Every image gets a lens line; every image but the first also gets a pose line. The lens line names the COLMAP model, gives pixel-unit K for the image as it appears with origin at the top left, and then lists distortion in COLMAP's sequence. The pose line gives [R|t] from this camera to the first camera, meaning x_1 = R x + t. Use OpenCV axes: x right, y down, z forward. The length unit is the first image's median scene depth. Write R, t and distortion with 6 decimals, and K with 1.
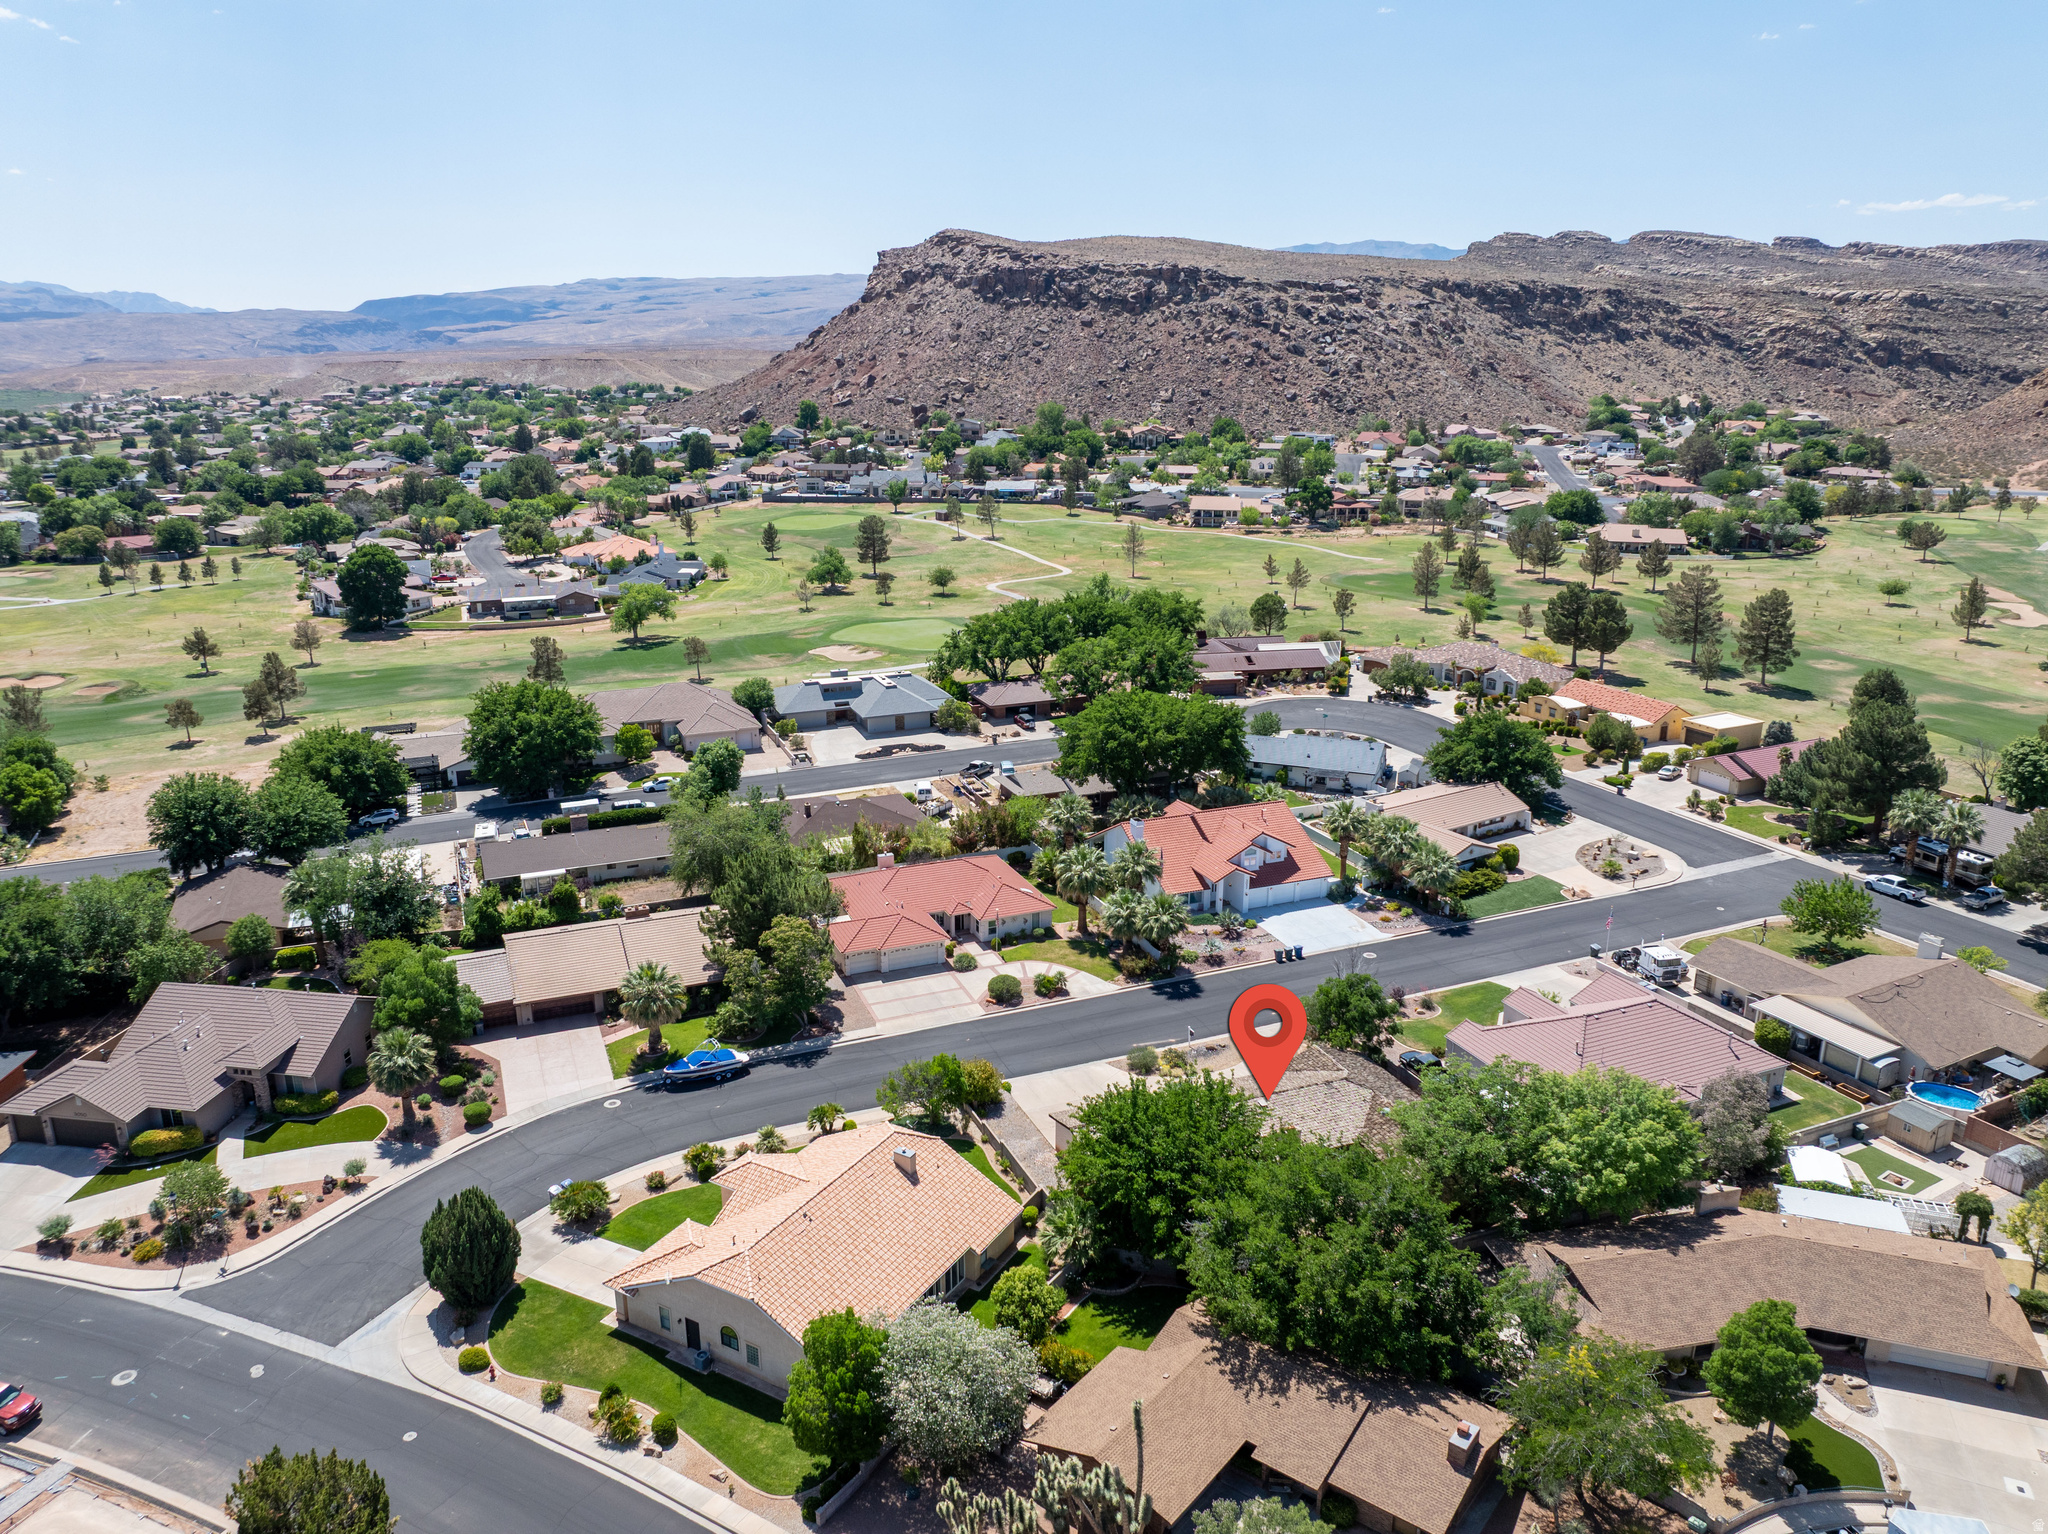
lens RADIAL K [[1441.4, 0, 1029.0], [0, 1441.4, 762.6], [0, 0, 1]] dist [-0.035850, 0.007328]
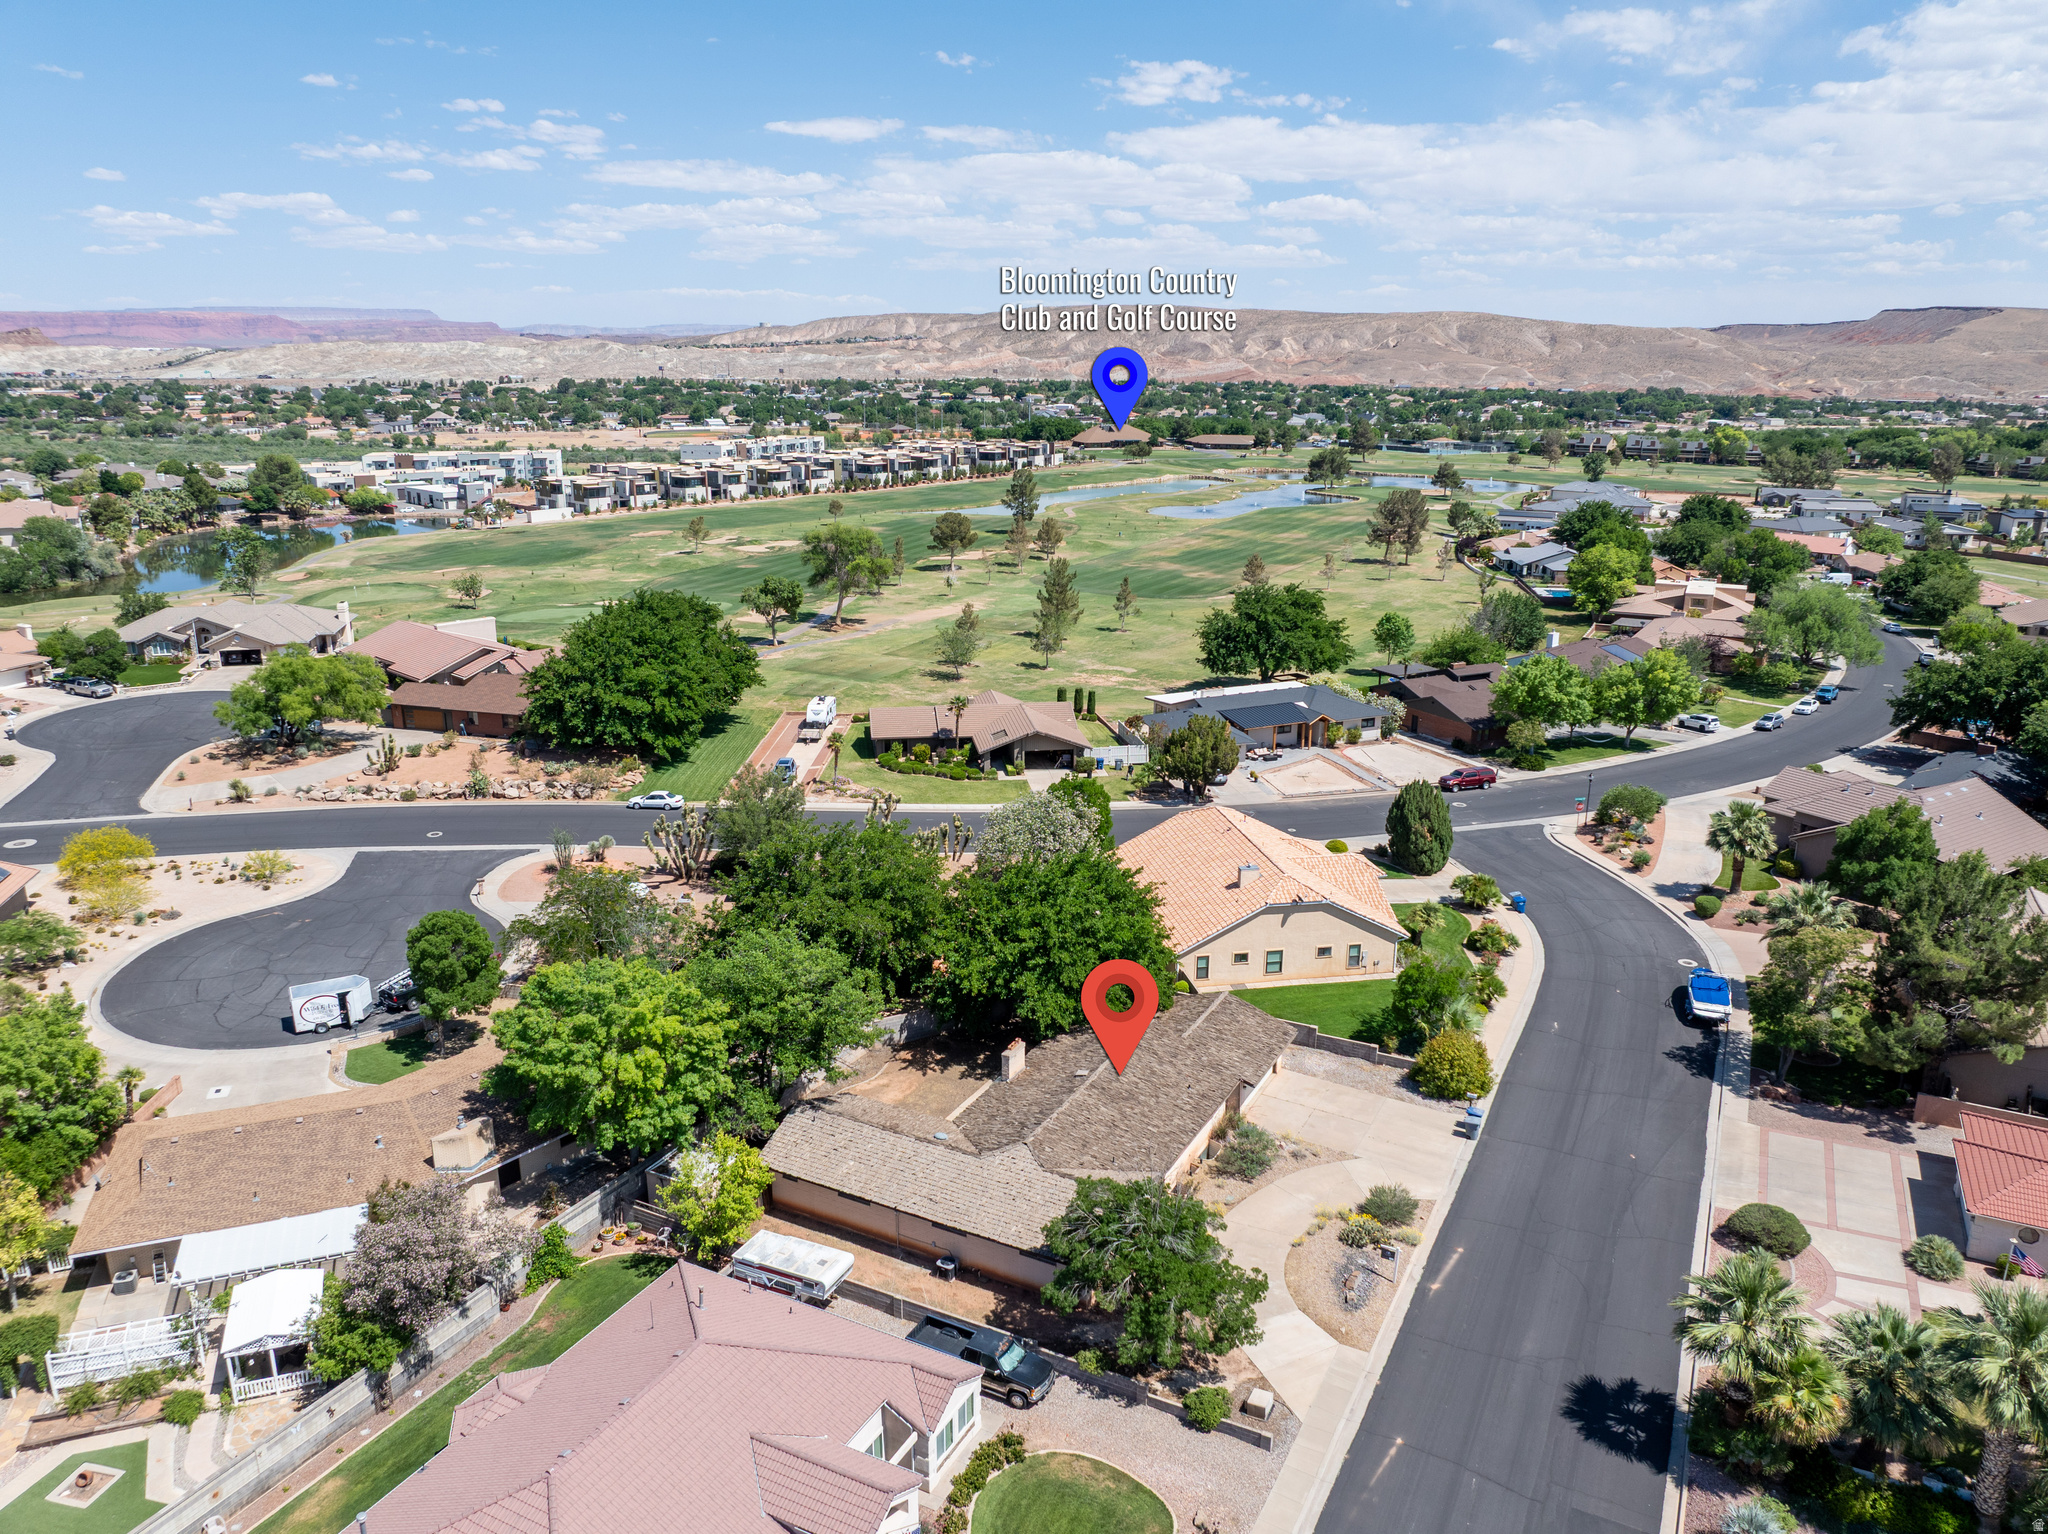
lens RADIAL K [[1441.4, 0, 1029.0], [0, 1441.4, 762.6], [0, 0, 1]] dist [-0.035850, 0.007328]
pose [[-0.770758, 0.165343, -0.615300, 0.470036], [-0.185823, 0.865415, 0.465325, -0.177960], [0.609428, 0.472990, -0.636301, 1.064348]]
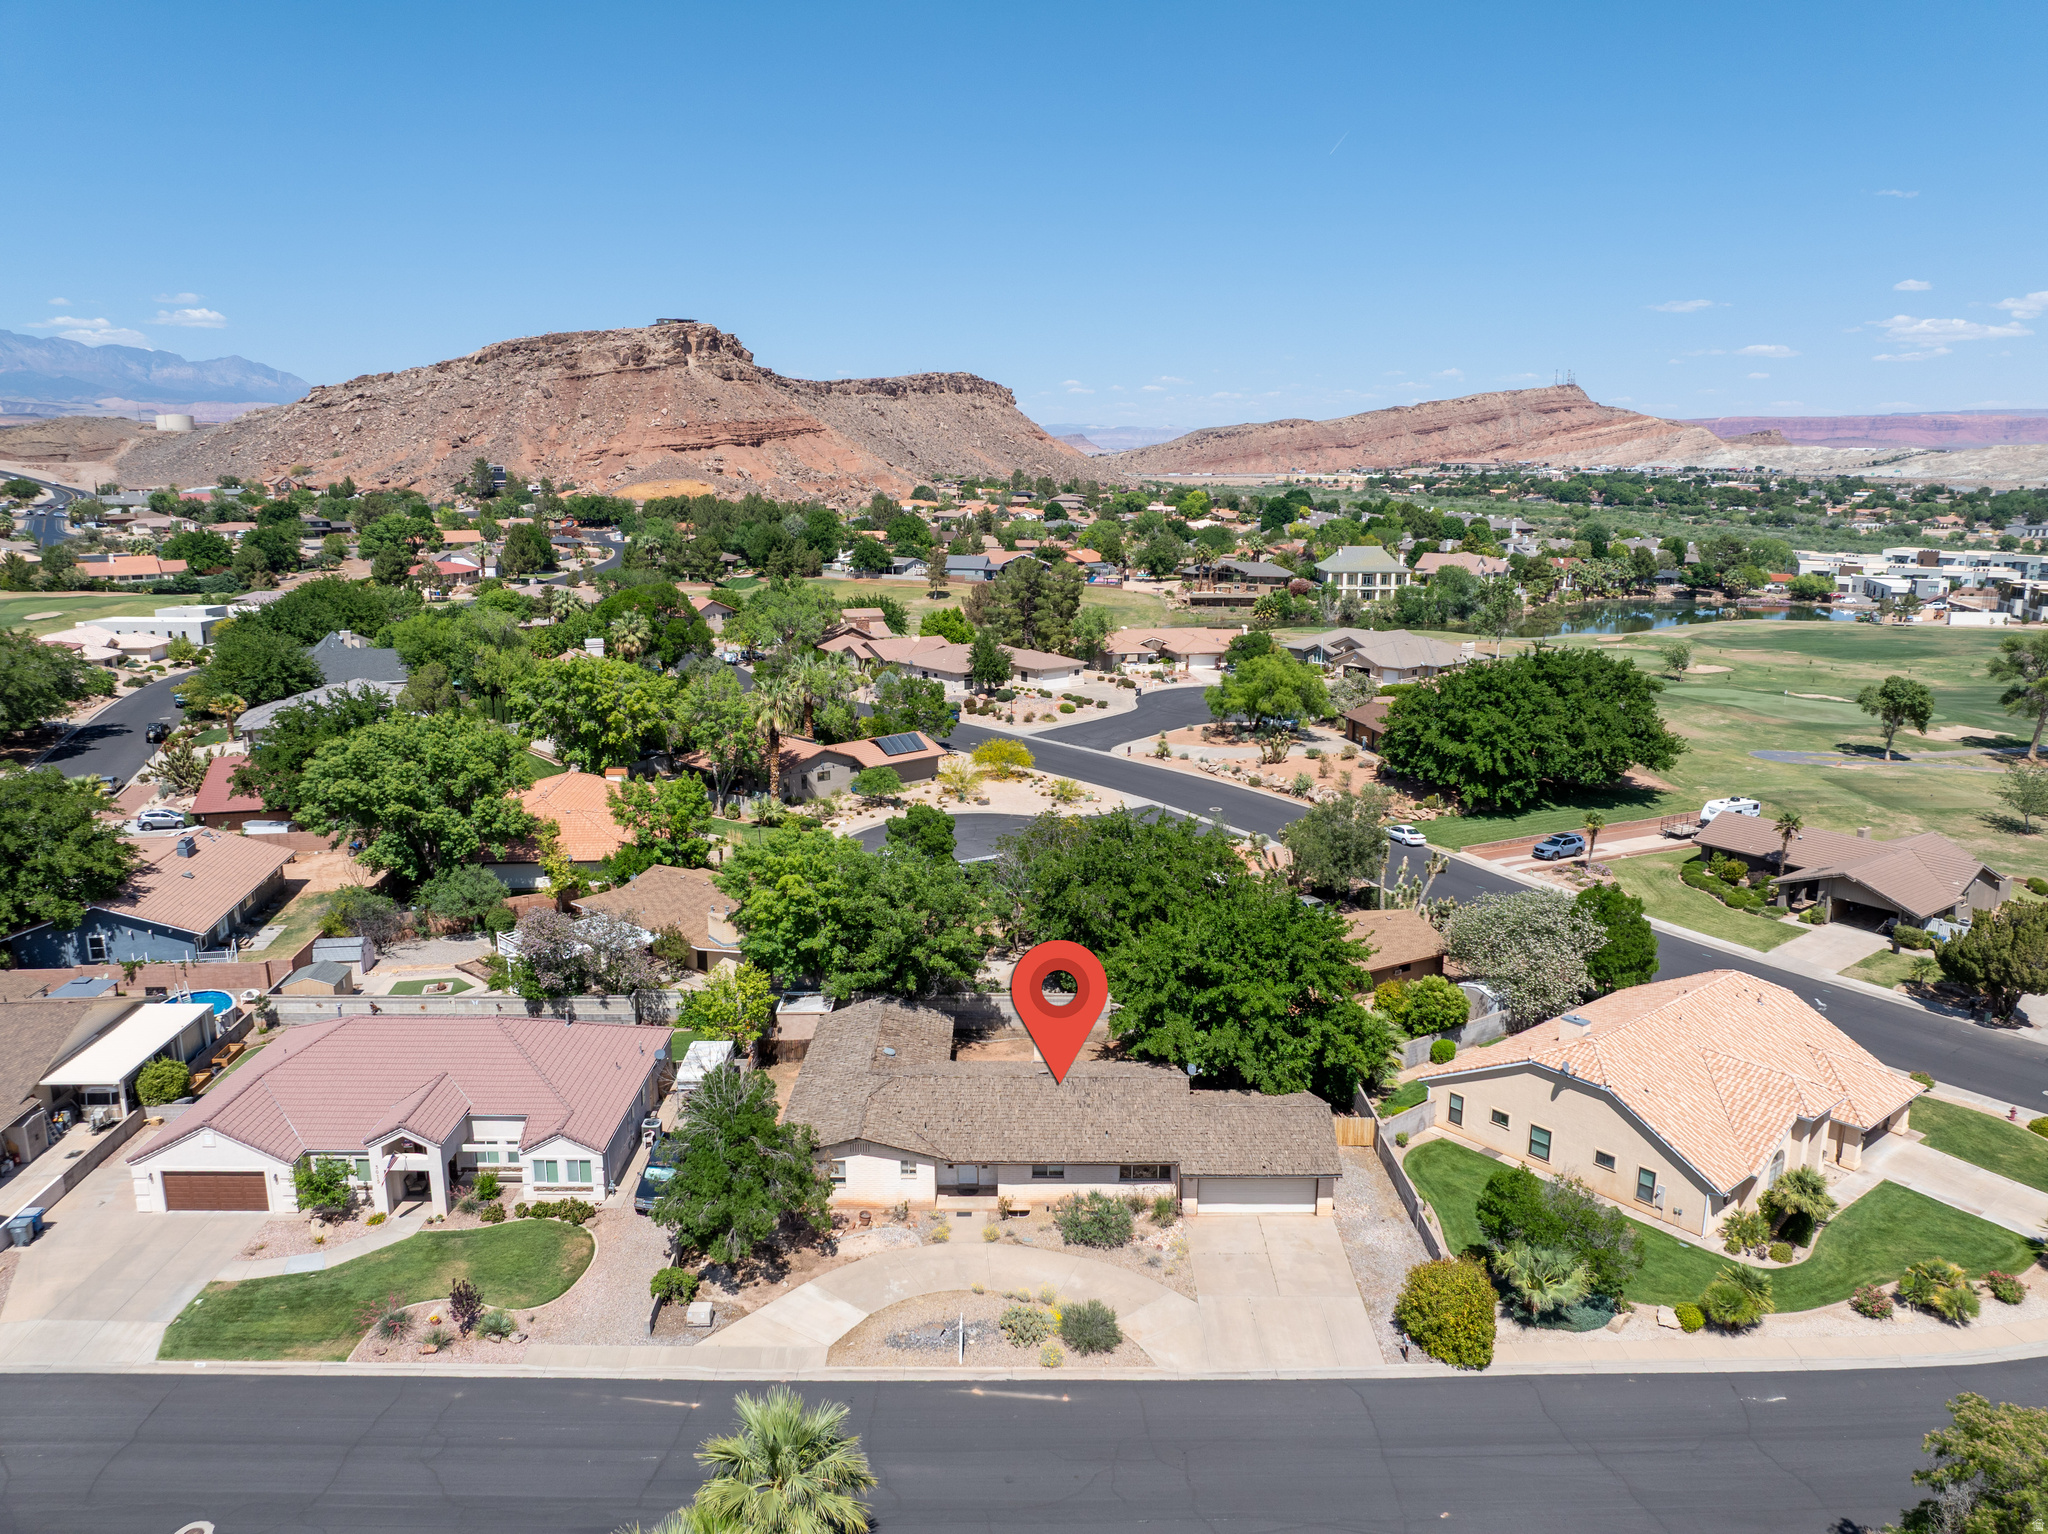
lens RADIAL K [[1441.4, 0, 1029.0], [0, 1441.4, 762.6], [0, 0, 1]] dist [-0.035850, 0.007328]
pose [[-0.925834, -0.087539, 0.367653, -0.056989], [0.097738, 0.884252, 0.456669, -0.171600], [-0.365074, 0.458733, -0.810114, 1.169784]]
